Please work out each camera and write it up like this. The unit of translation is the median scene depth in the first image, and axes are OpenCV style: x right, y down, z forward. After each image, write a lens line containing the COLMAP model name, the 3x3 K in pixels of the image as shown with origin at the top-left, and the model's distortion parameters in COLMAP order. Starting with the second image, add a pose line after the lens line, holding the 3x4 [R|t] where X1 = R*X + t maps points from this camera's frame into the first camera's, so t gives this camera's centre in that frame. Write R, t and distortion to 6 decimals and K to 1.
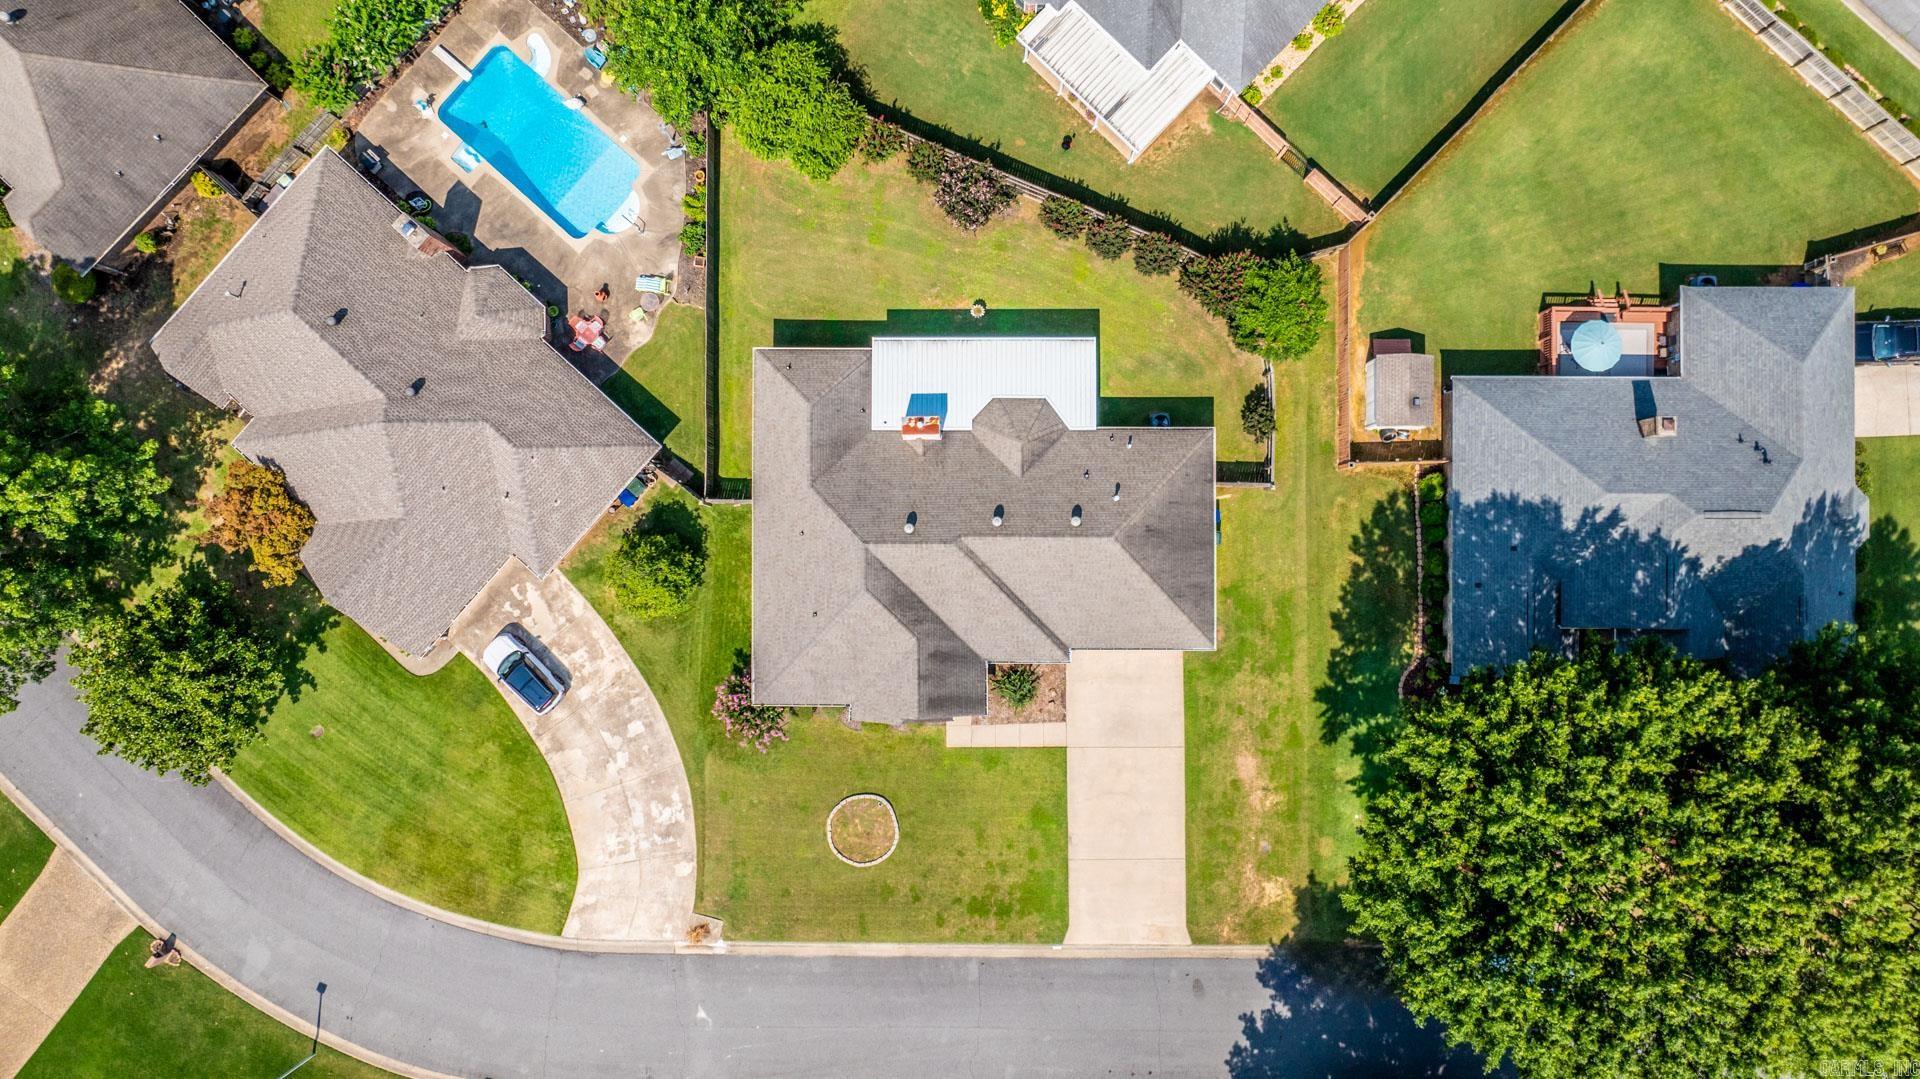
lens RADIAL K [[1333.2, 0, 958.7], [0, 1333.2, 538.8], [0, 0, 1]] dist [-0.031802, 0.006670]
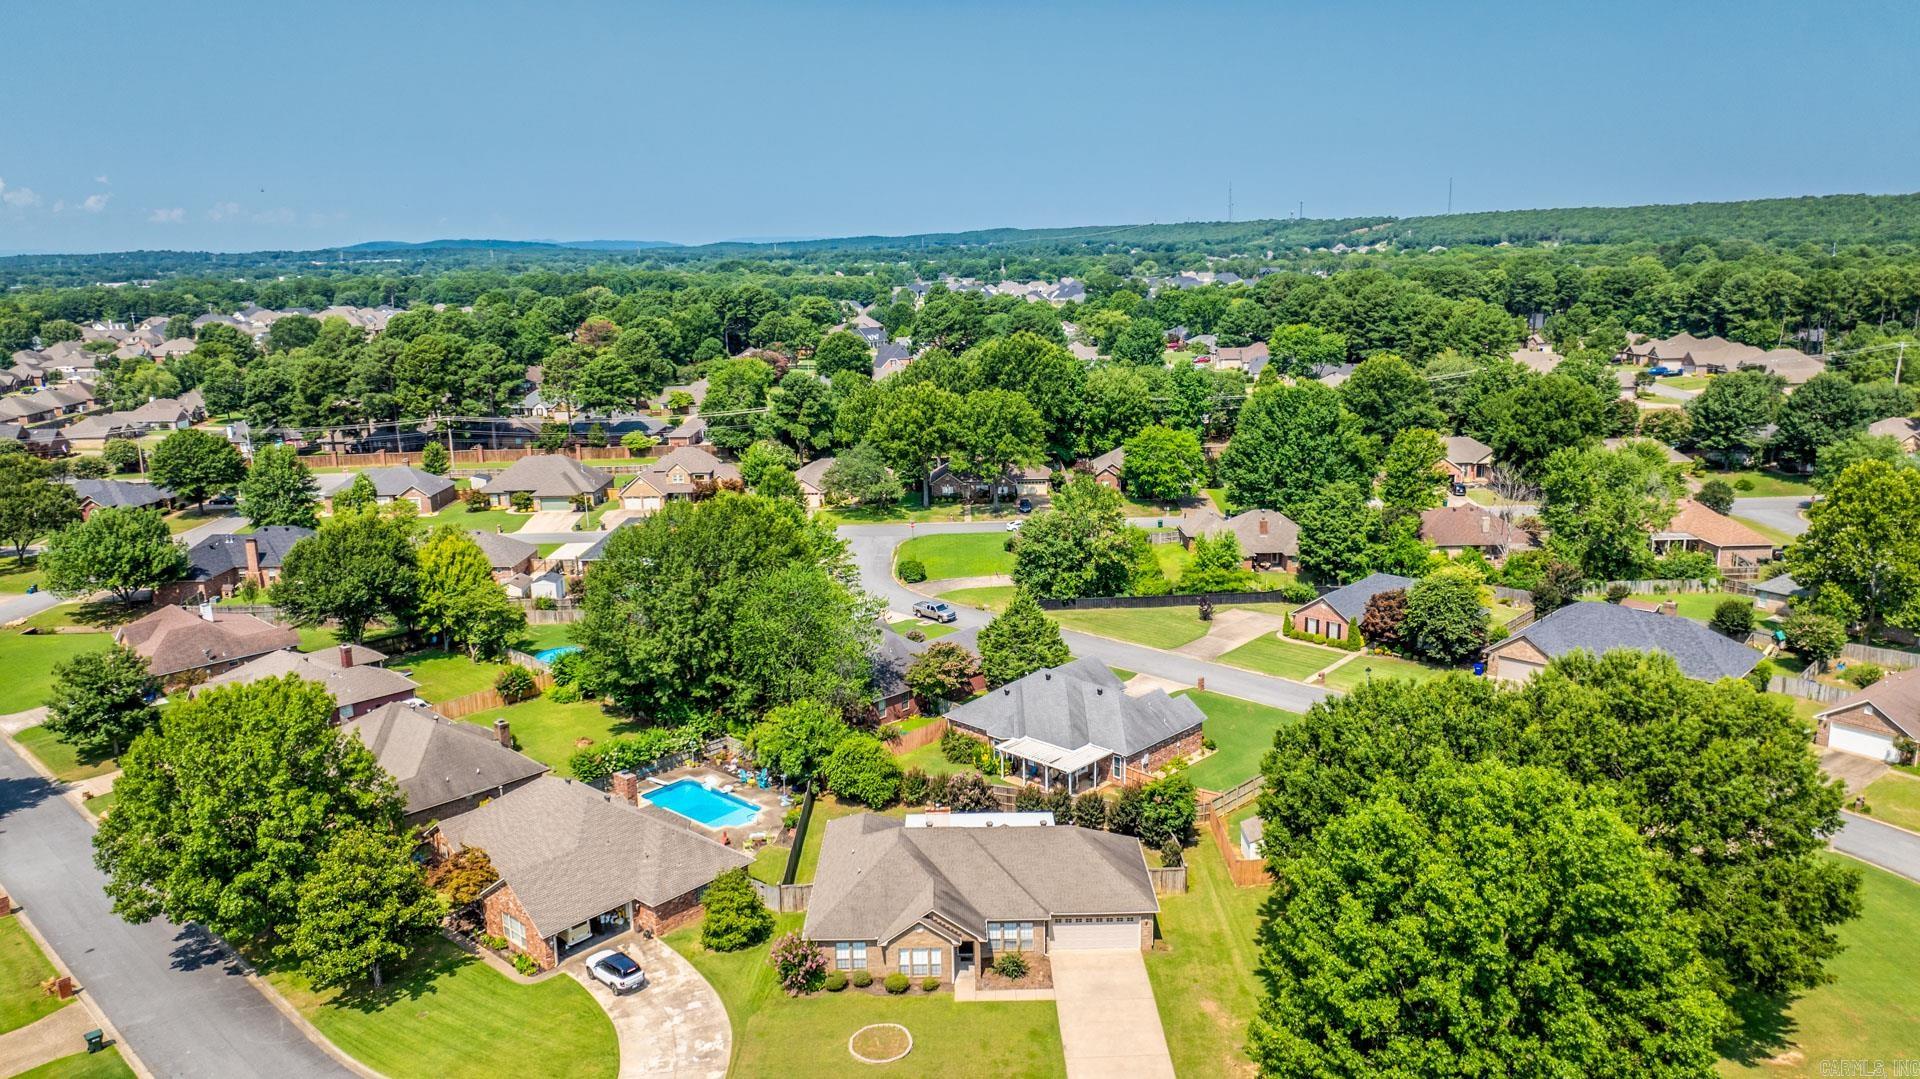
lens RADIAL K [[1333.2, 0, 959.2], [0, 1333.2, 537.3], [0, 0, 1]] dist [-0.031802, 0.006670]
pose [[0.999952, -0.009191, 0.003432, -0.005243], [0.005530, 0.239049, -0.970992, 1.202731], [0.008104, 0.970964, 0.239089, 0.310096]]
